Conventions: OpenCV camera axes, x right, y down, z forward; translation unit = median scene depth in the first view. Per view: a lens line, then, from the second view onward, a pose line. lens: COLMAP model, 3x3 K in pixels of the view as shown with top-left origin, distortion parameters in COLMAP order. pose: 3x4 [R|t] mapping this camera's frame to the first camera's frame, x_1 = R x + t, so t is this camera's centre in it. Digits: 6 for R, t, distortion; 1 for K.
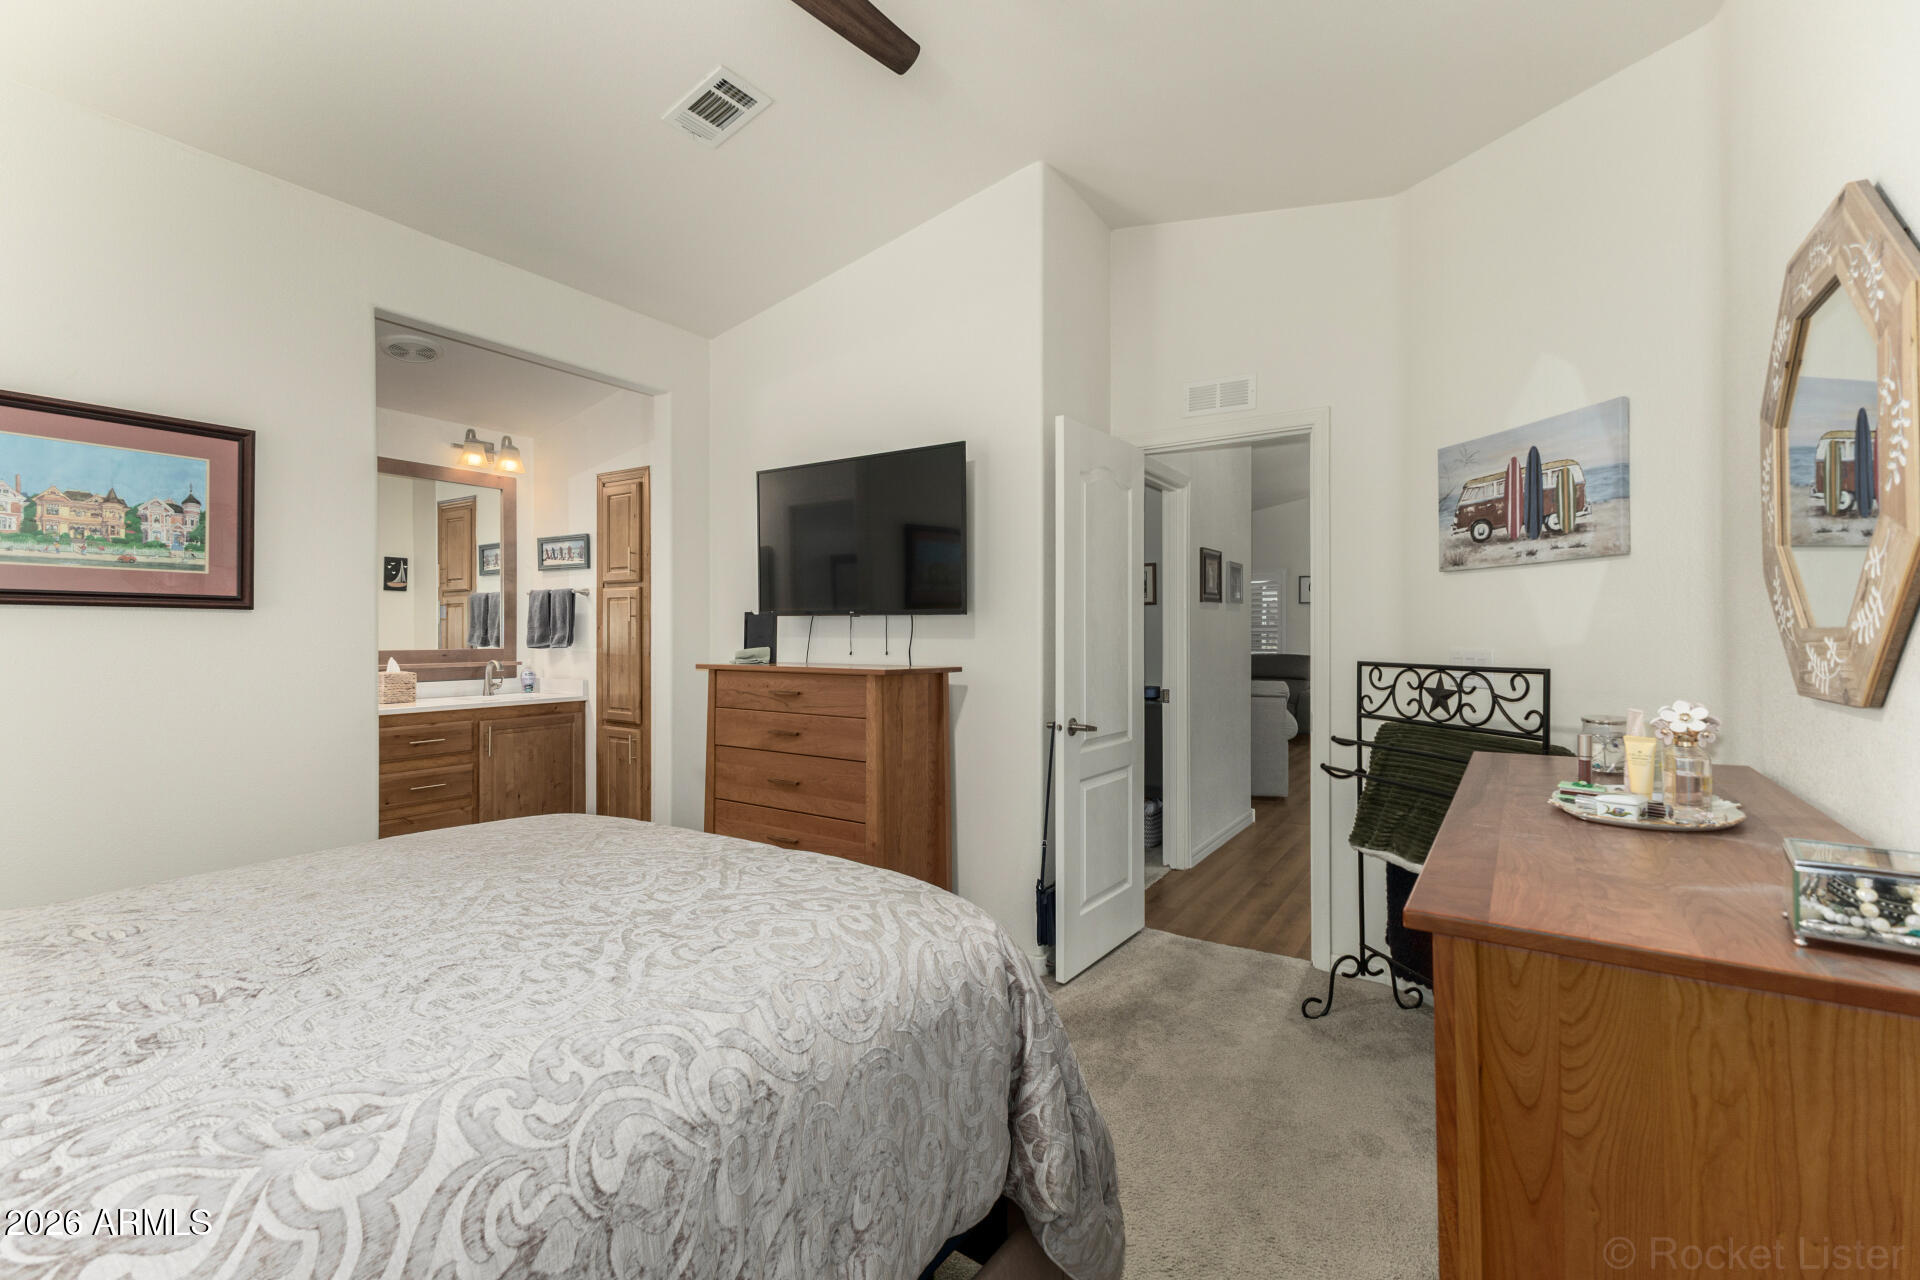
lens RADIAL K [[834.4, 0, 981.1], [0, 834.4, 631.3], [0, 0, 1]] dist [0.004286, 0.000017]
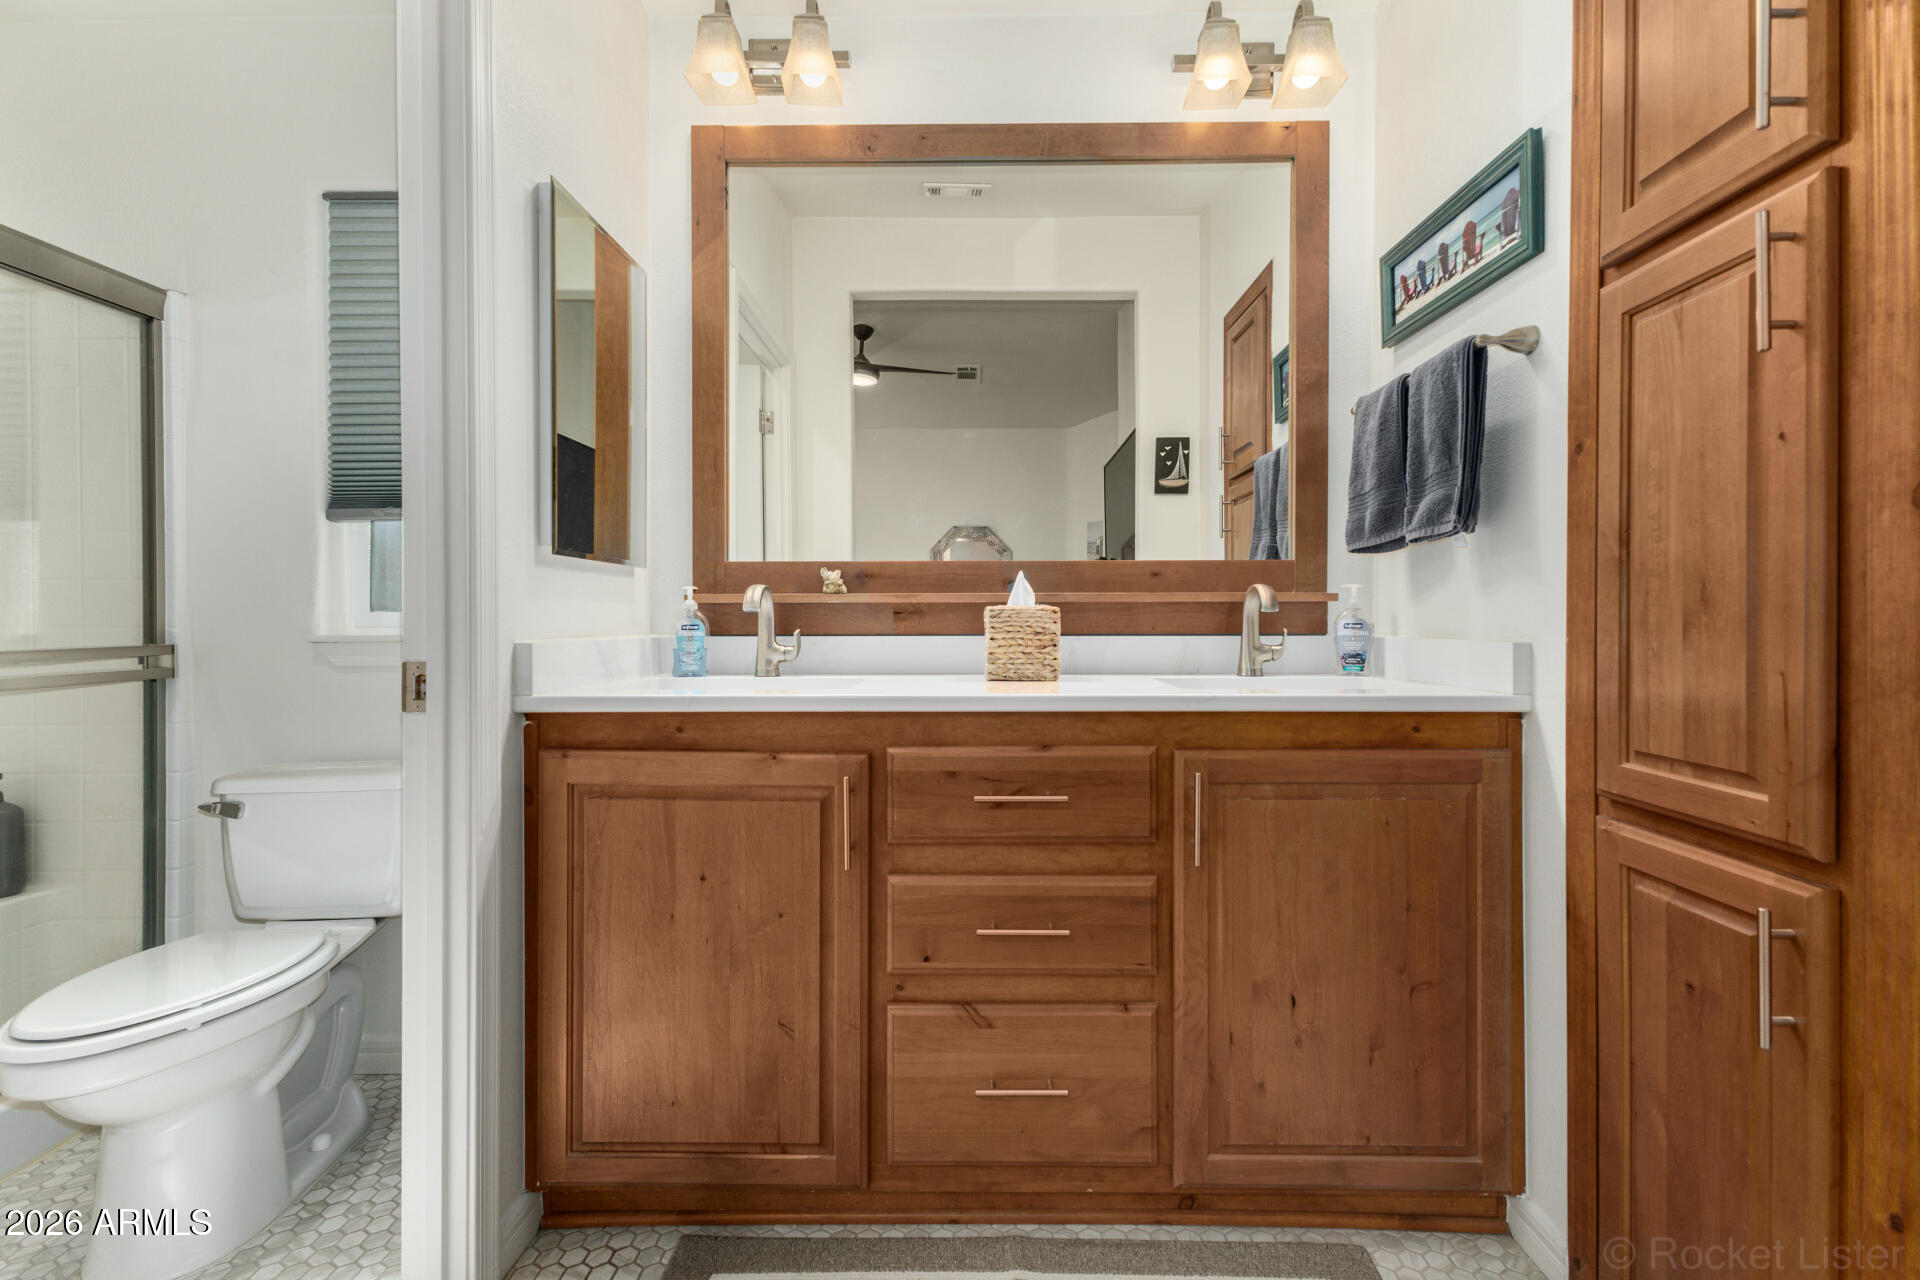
lens RADIAL K [[854.4, 0, 952.8], [0, 854.4, 628.5], [0, 0, 1]] dist [0.016785, 0.000041]
pose [[0.520697, 0.005776, -0.853722, -0.322413], [0.005120, 0.999938, 0.009888, 0.049874], [0.853726, -0.009520, 0.520635, 0.677139]]
